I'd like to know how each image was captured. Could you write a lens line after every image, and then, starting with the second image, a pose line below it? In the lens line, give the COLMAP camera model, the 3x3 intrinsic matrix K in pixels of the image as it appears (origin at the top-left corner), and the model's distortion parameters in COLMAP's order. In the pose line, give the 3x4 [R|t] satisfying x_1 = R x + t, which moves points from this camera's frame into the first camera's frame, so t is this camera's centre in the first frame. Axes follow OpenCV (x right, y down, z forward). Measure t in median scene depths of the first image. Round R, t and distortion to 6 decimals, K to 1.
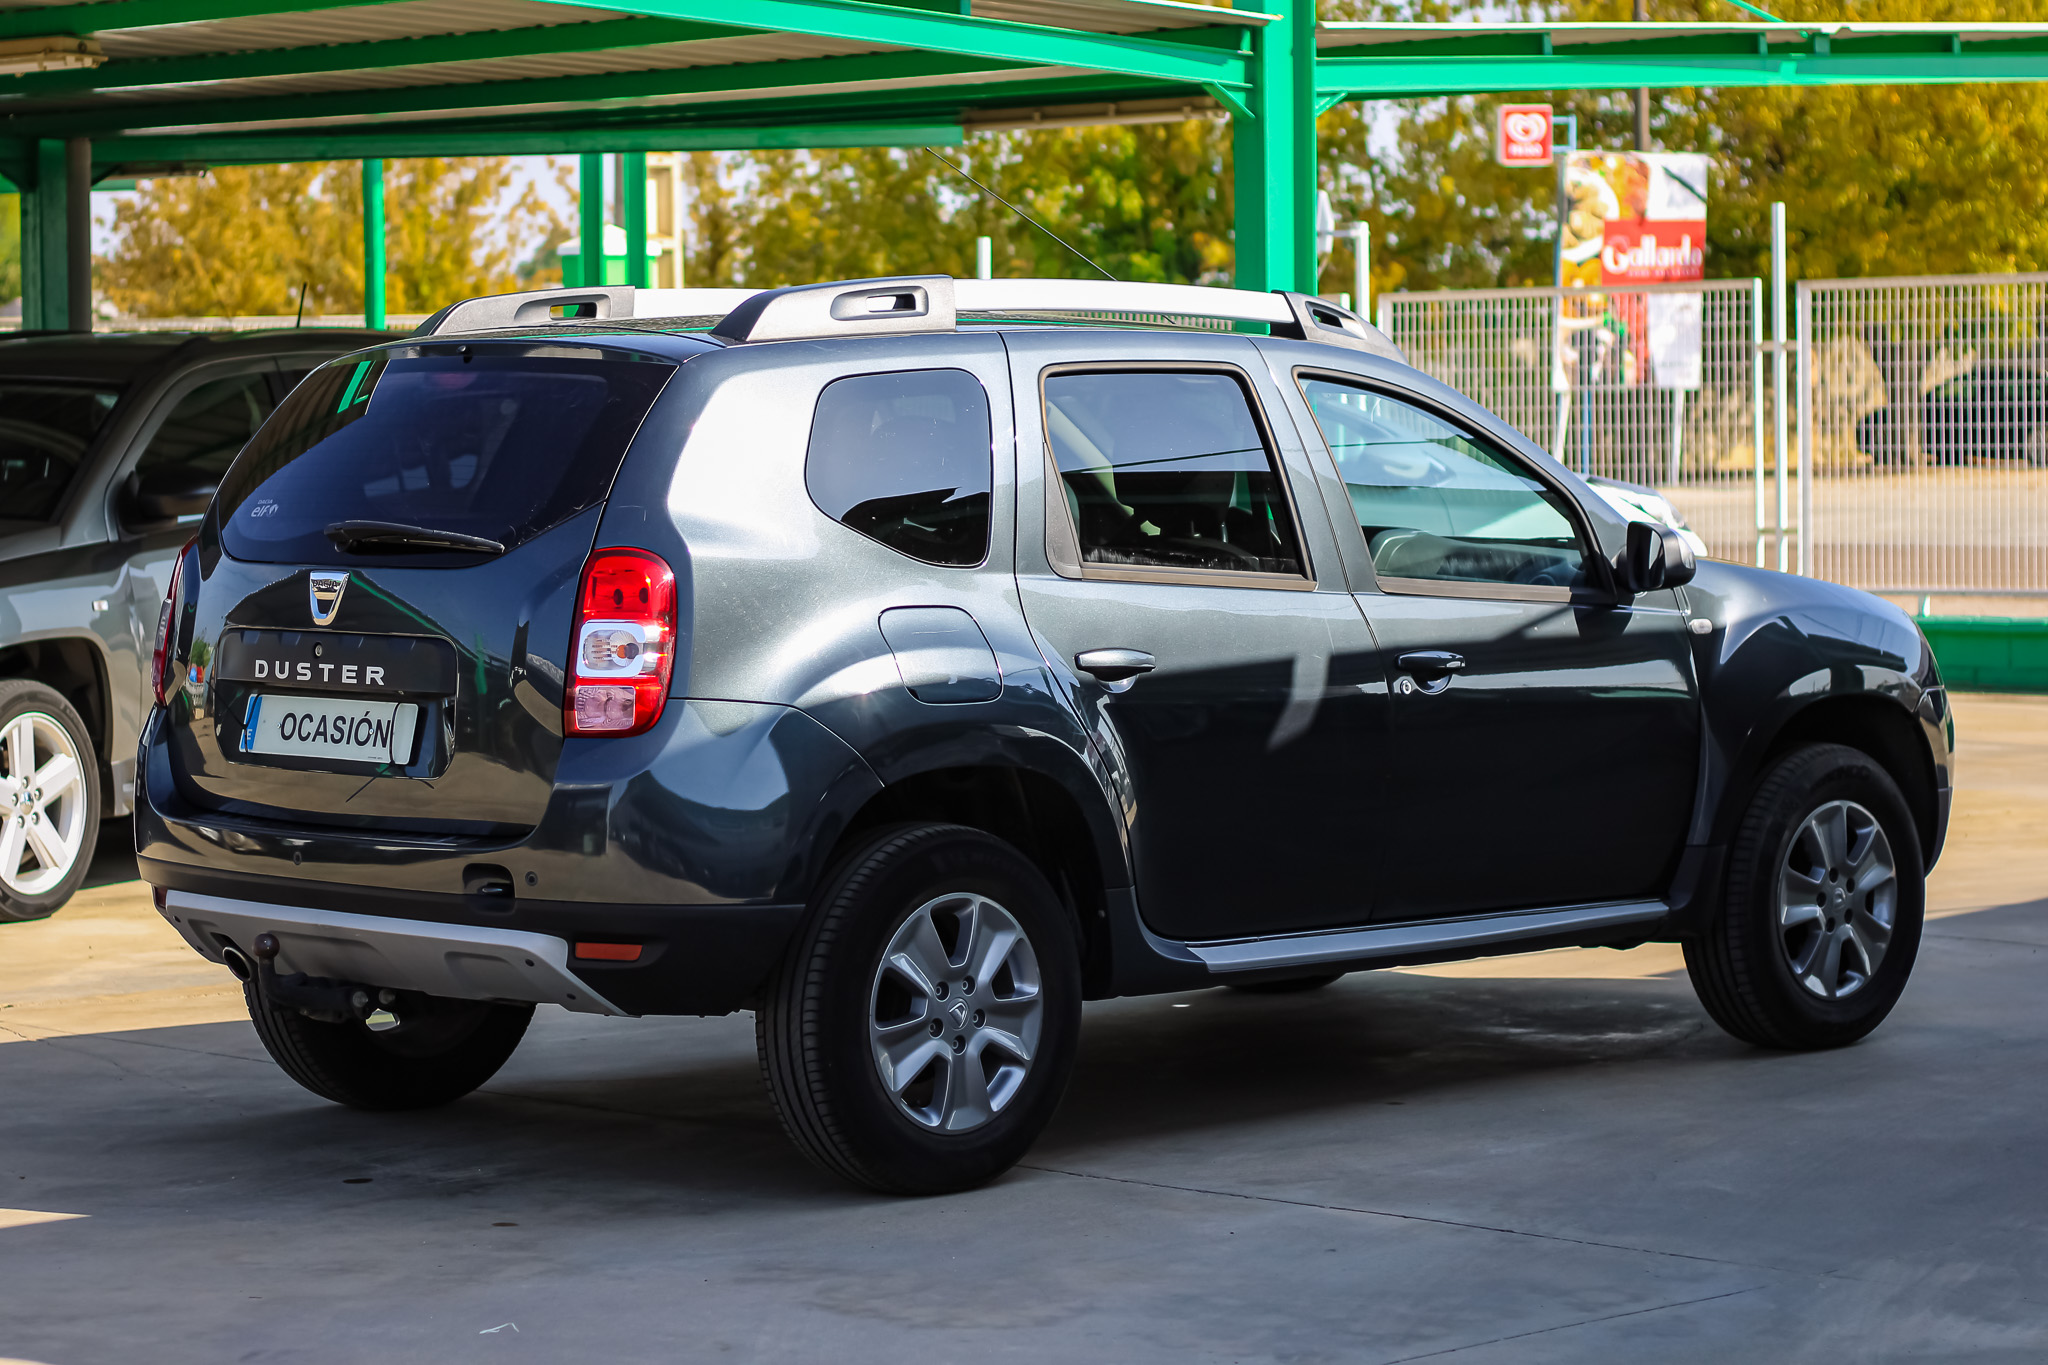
lens RADIAL K [[4635.0, 0, 1024.0], [0, 4635.0, 682.5], [0, 0, 1]] dist [0.055694, 0.158426]
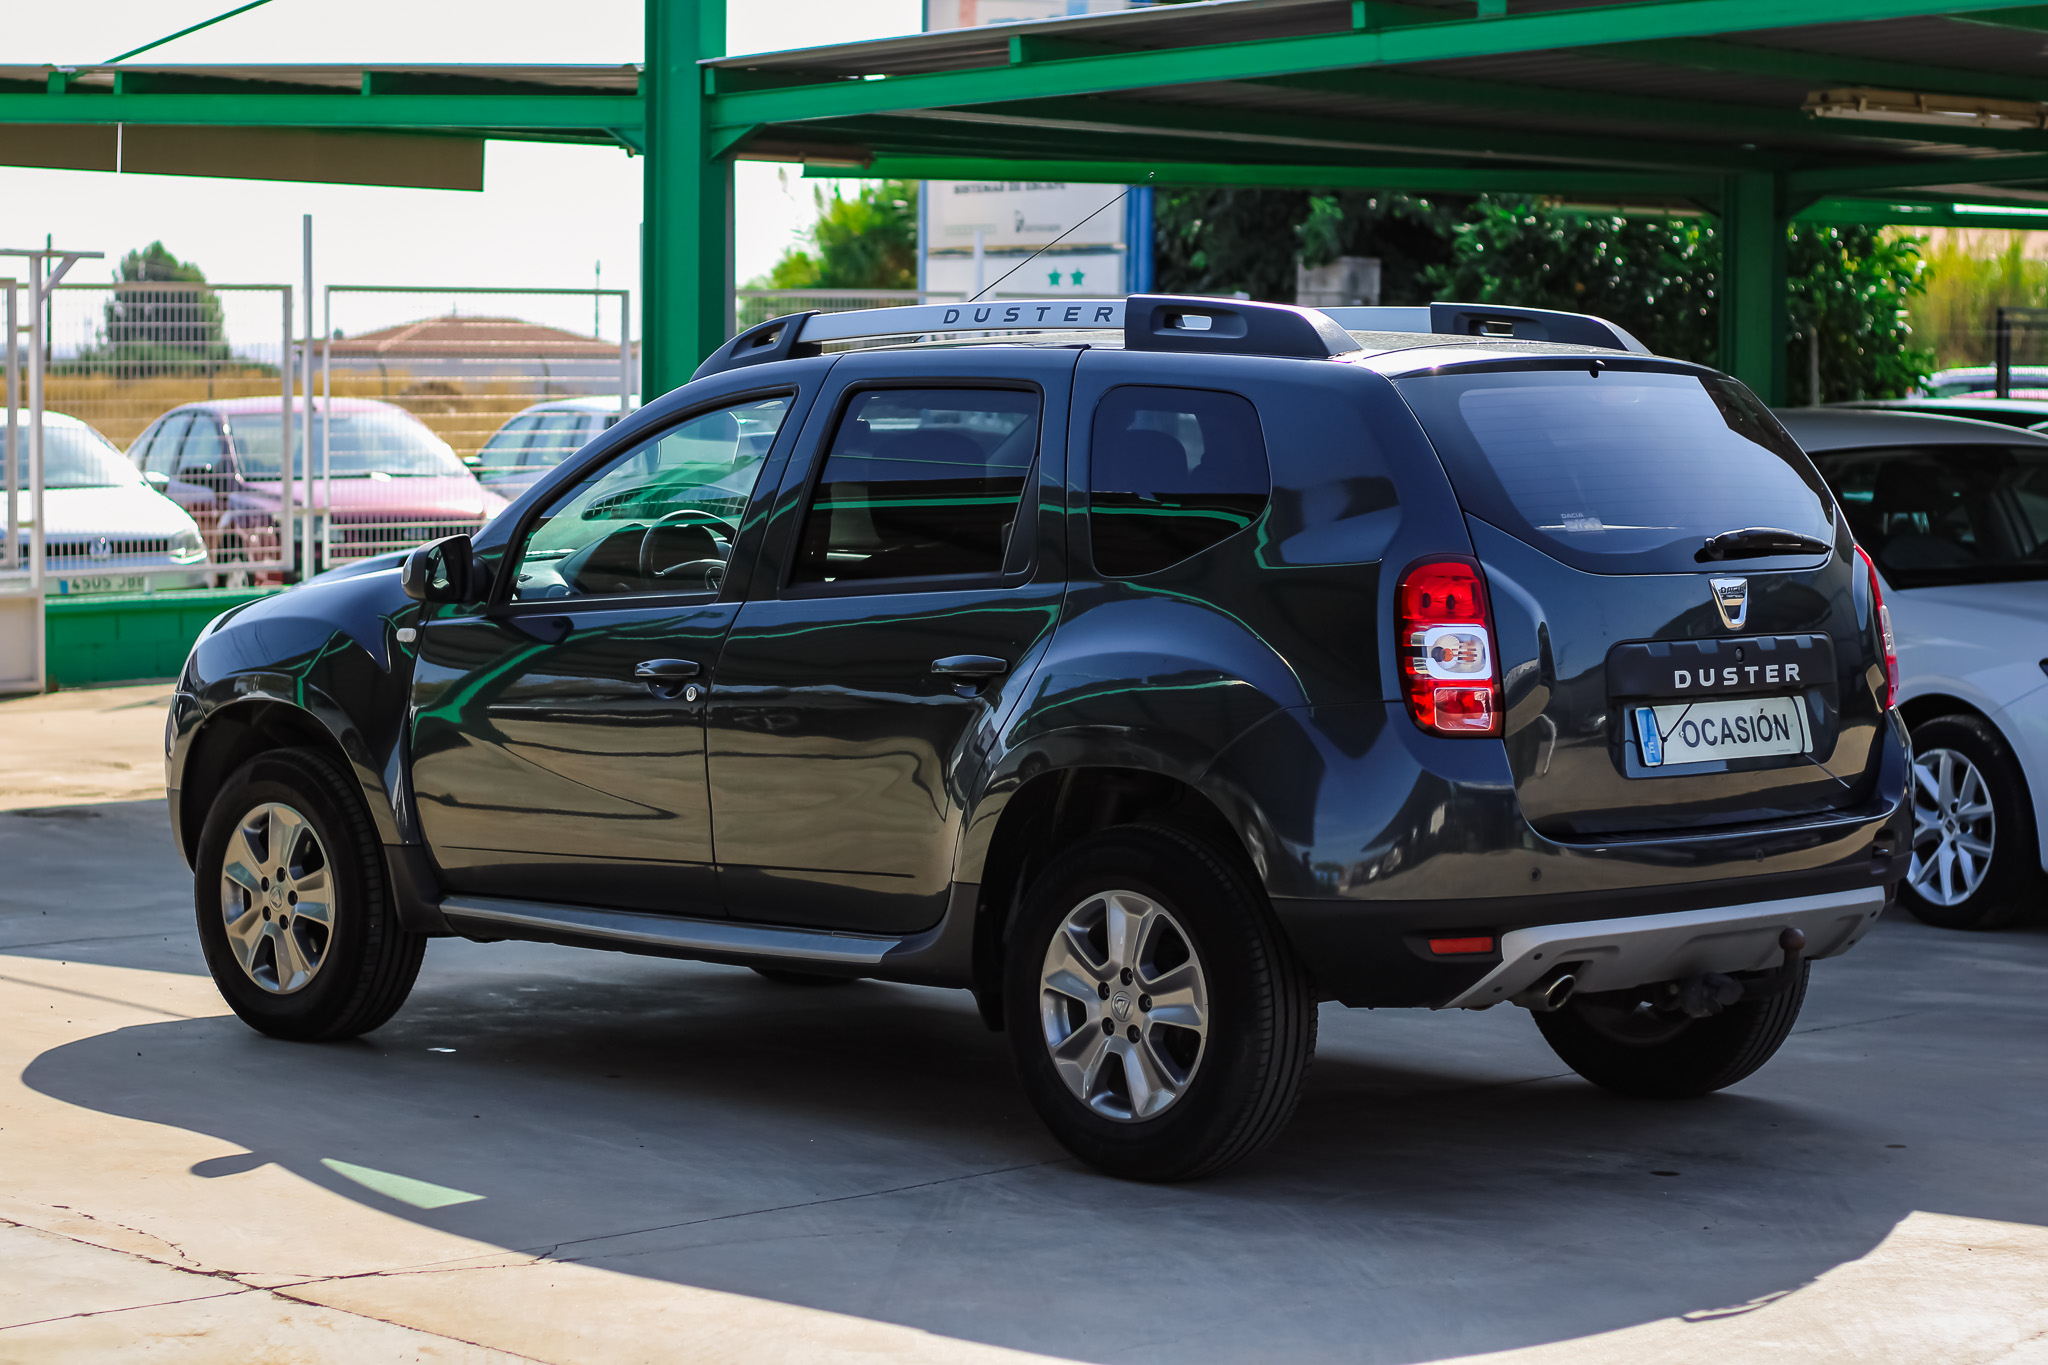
lens RADIAL K [[4635.0, 0, 1024.0], [0, 4635.0, 682.5], [0, 0, 1]] dist [0.055694, 0.158426]
pose [[0.001322, -0.048933, 0.998801, -1.189323], [0.058752, 0.997081, 0.048771, -0.060695], [-0.998272, 0.058617, 0.004193, 1.158314]]
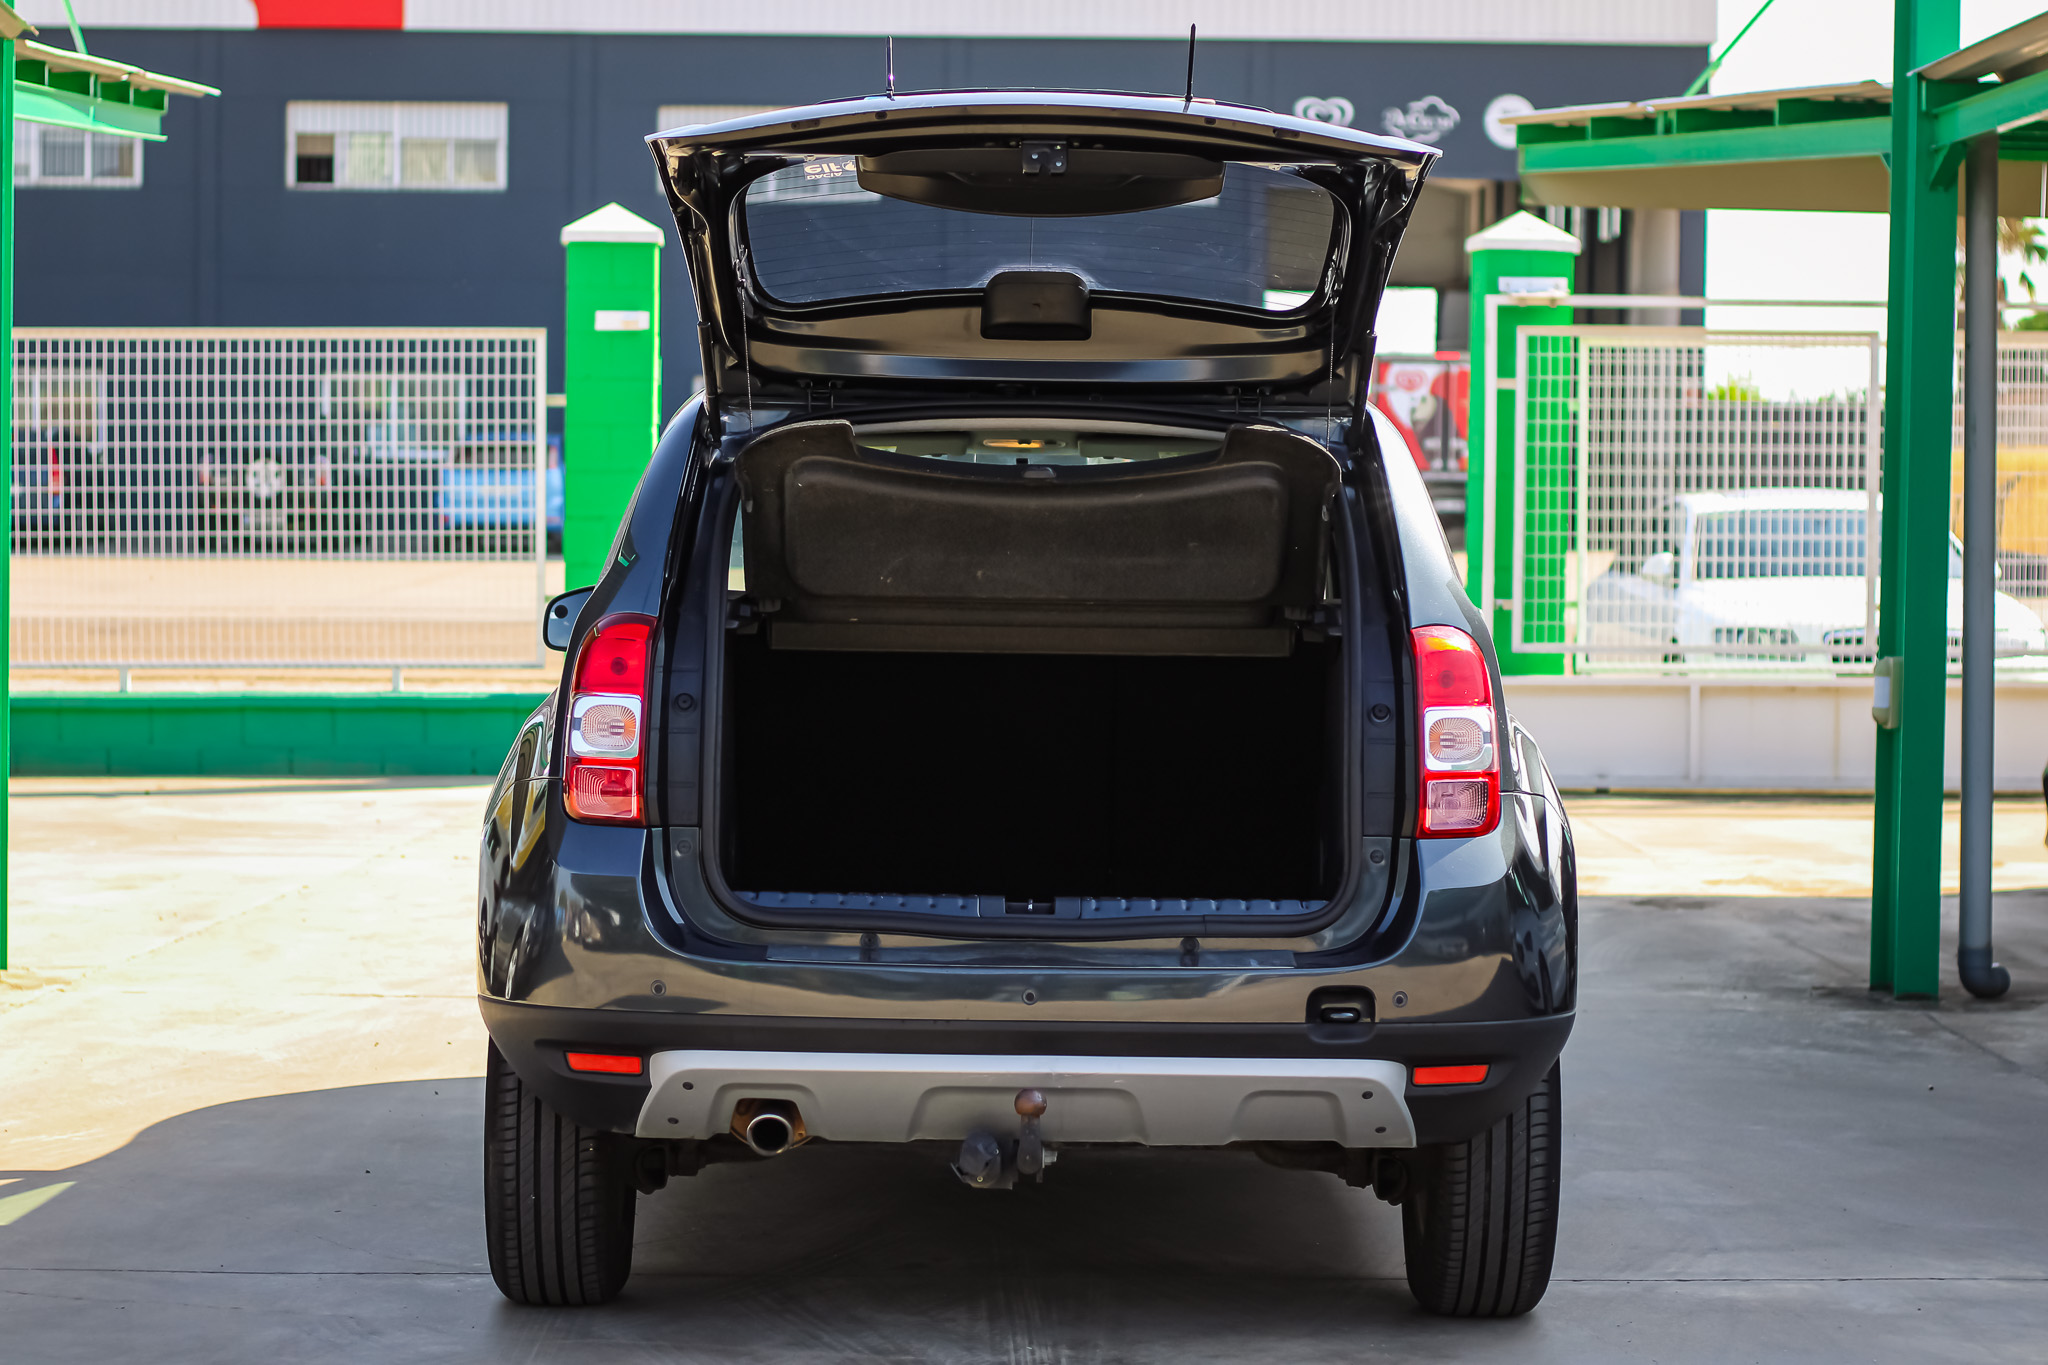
lens RADIAL K [[4794.4, 0, 1022.3], [0, 4794.4, 761.7], [0, 0, 1]] dist [-0.003774, -0.210204]
pose [[0.705523, -0.025714, 0.708220, -0.774666], [0.024303, 0.999632, 0.012083, -0.015523], [-0.708270, 0.008687, 0.705888, 0.385492]]
